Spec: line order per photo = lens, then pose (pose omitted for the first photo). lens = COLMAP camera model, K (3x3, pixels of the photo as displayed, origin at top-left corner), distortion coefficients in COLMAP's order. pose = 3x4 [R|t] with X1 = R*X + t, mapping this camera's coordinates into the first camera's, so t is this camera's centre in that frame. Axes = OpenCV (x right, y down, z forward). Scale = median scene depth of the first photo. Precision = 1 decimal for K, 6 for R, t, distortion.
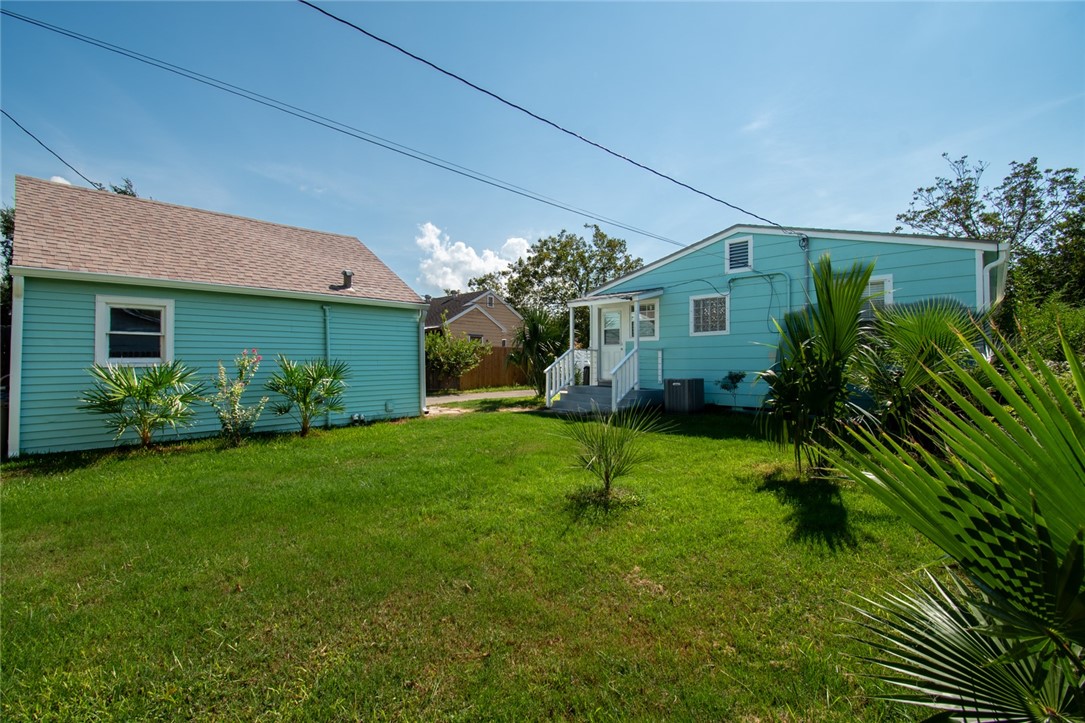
lens RADIAL K [[486.0, 0, 544.5], [0, 486.0, 360.8], [0, 0, 1]] dist [0.001954, -0.001689]
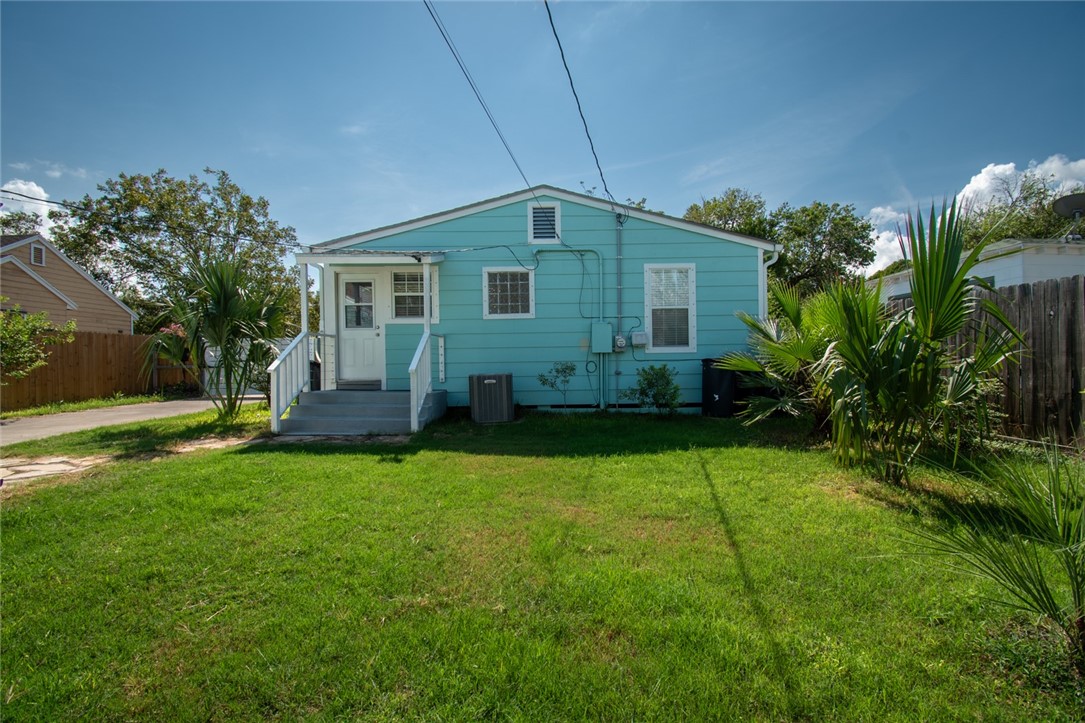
lens RADIAL K [[486.0, 0, 541.6], [0, 486.0, 358.8], [0, 0, 1]] dist [0.001954, -0.001689]
pose [[0.726916, -0.013309, 0.686597, -0.158302], [0.008932, 0.999911, 0.009926, 0.005520], [-0.686668, -0.001083, 0.726970, 0.360888]]
